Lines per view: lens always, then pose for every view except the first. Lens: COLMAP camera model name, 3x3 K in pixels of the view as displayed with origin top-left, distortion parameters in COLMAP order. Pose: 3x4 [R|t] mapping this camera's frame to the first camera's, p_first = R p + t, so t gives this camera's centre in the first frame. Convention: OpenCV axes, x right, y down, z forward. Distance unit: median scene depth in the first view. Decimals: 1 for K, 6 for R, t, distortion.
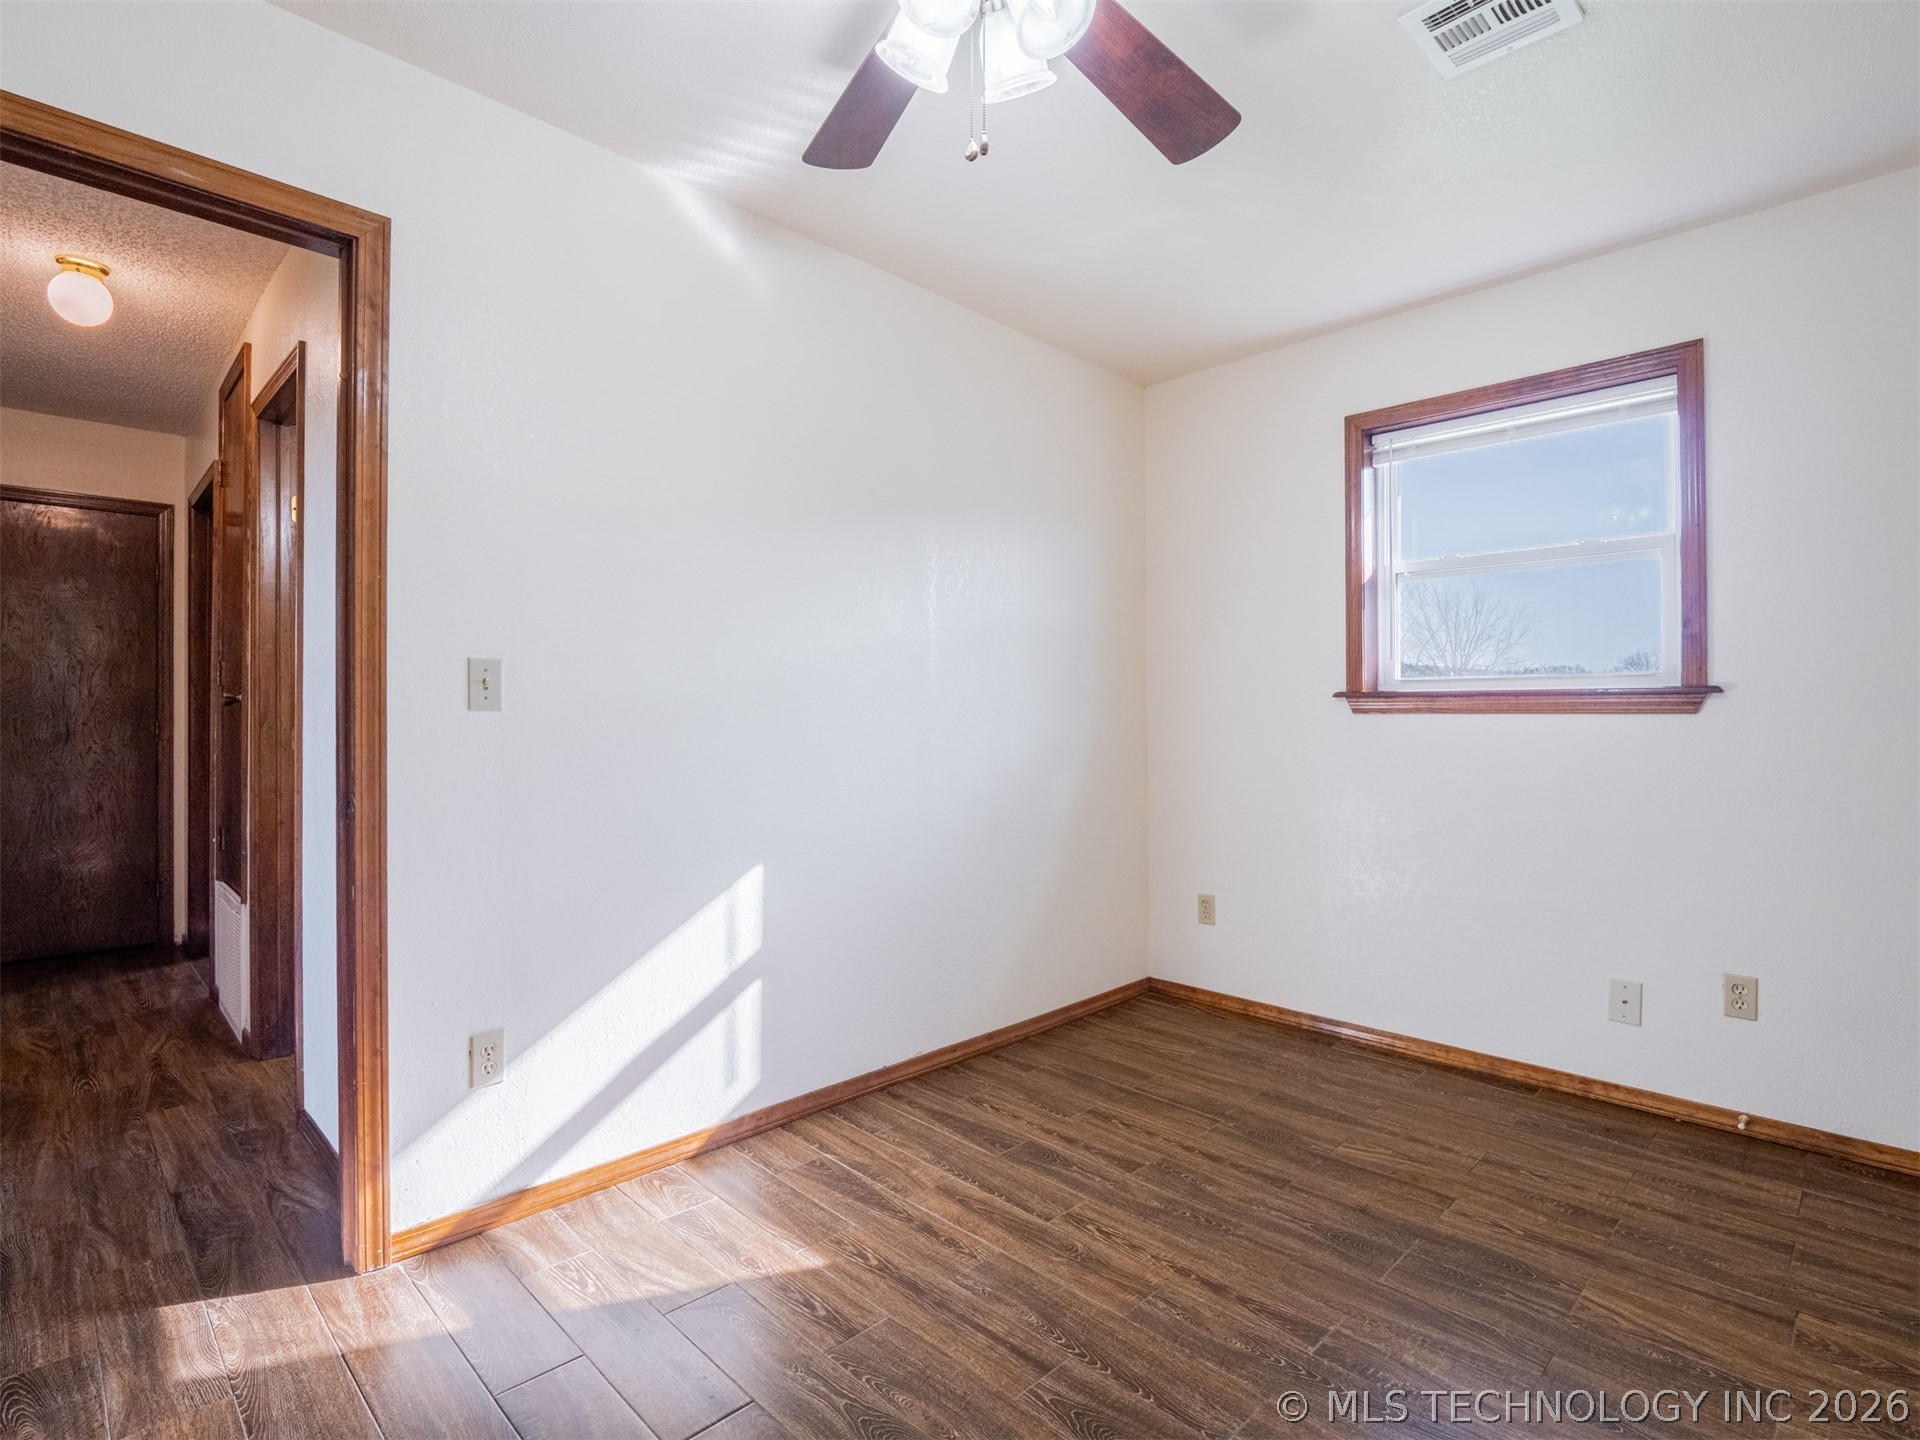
lens RADIAL K [[968.4, 0, 952.6], [0, 968.4, 714.6], [0, 0, 1]] dist [-0.010850, -0.002022]
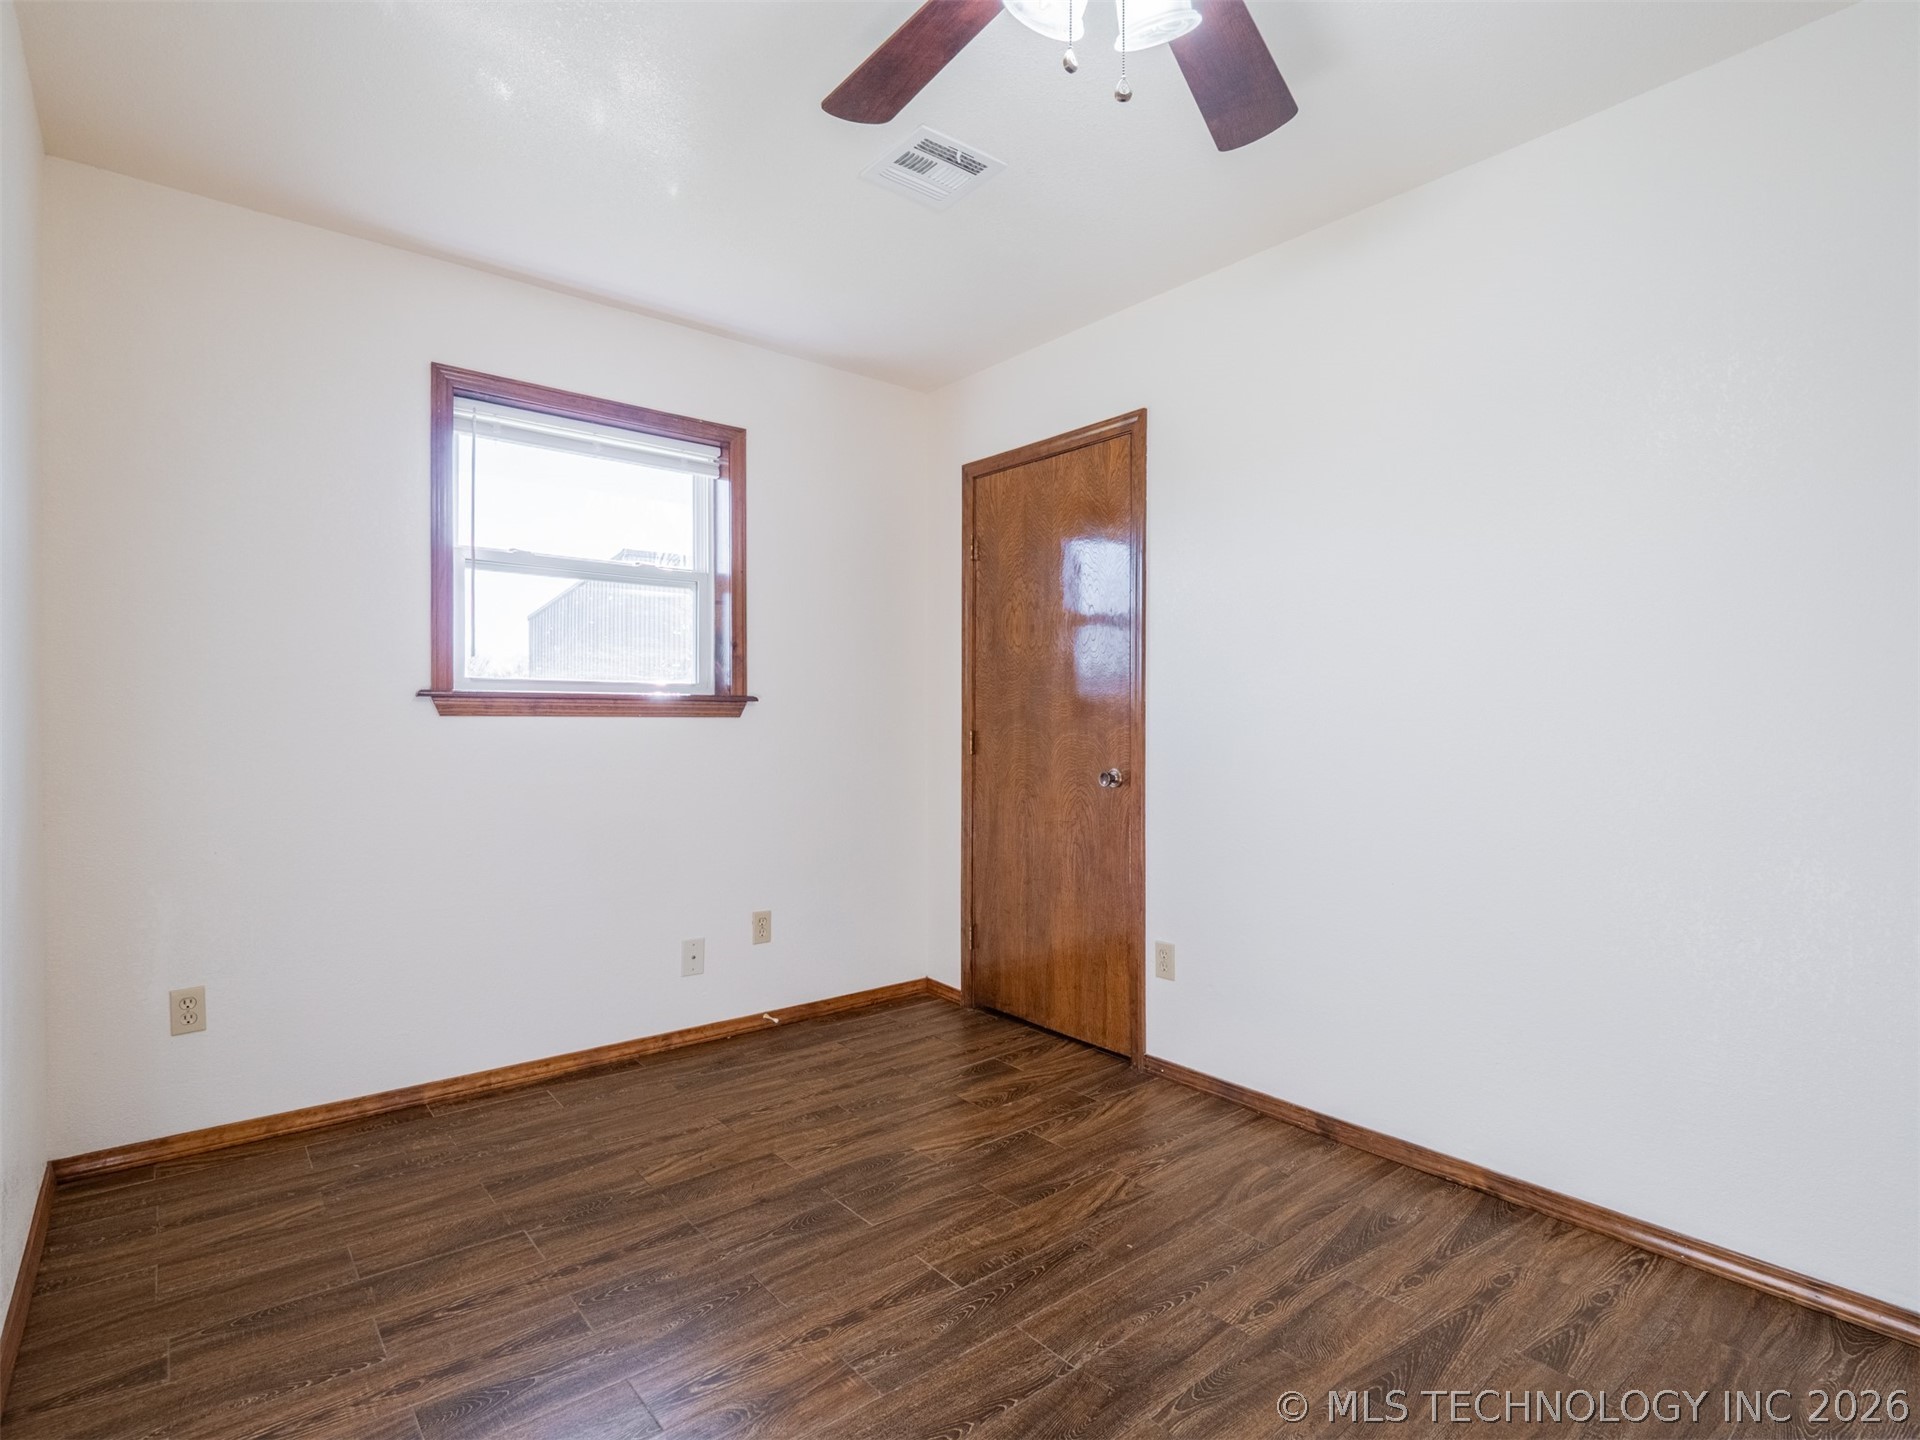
lens RADIAL K [[968.4, 0, 952.6], [0, 968.4, 714.6], [0, 0, 1]] dist [-0.010850, -0.002022]
pose [[0.082152, 0.000688, 0.996620, -0.503317], [-0.003760, 0.999993, -0.000381, -0.004490], [-0.996613, -0.003716, 0.082154, 0.614575]]
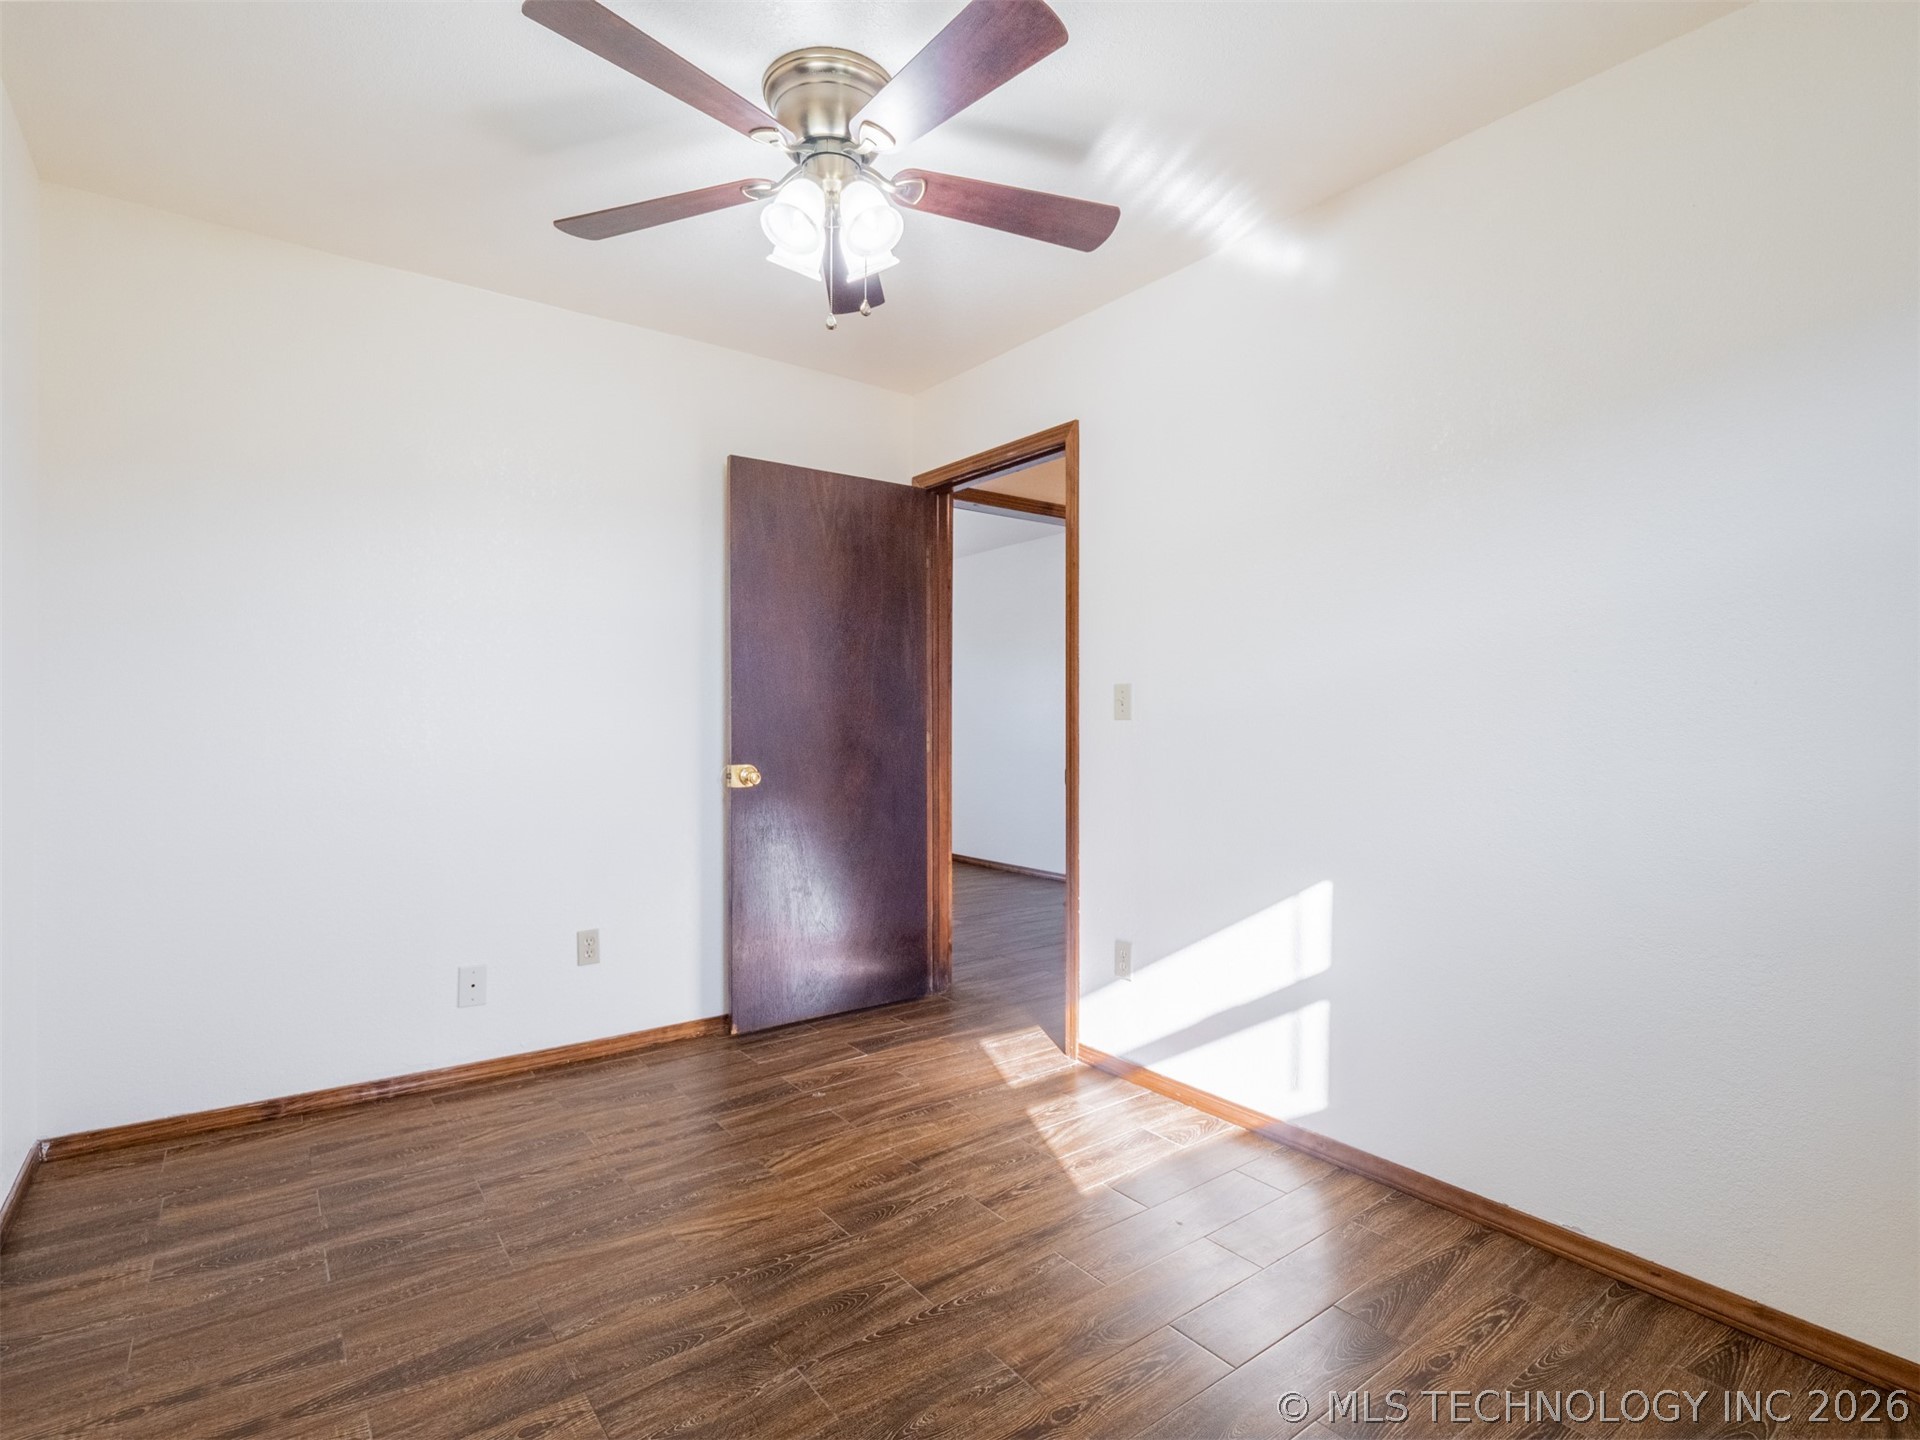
lens RADIAL K [[950.4, 0, 954.5], [0, 950.4, 725.1], [0, 0, 1]] dist [0.010647, -0.018988]
pose [[-0.137889, 0.006484, -0.990427, 0.798342], [-0.001510, 0.999976, 0.006756, -0.004552], [0.990447, 0.002427, -0.137875, 0.781541]]
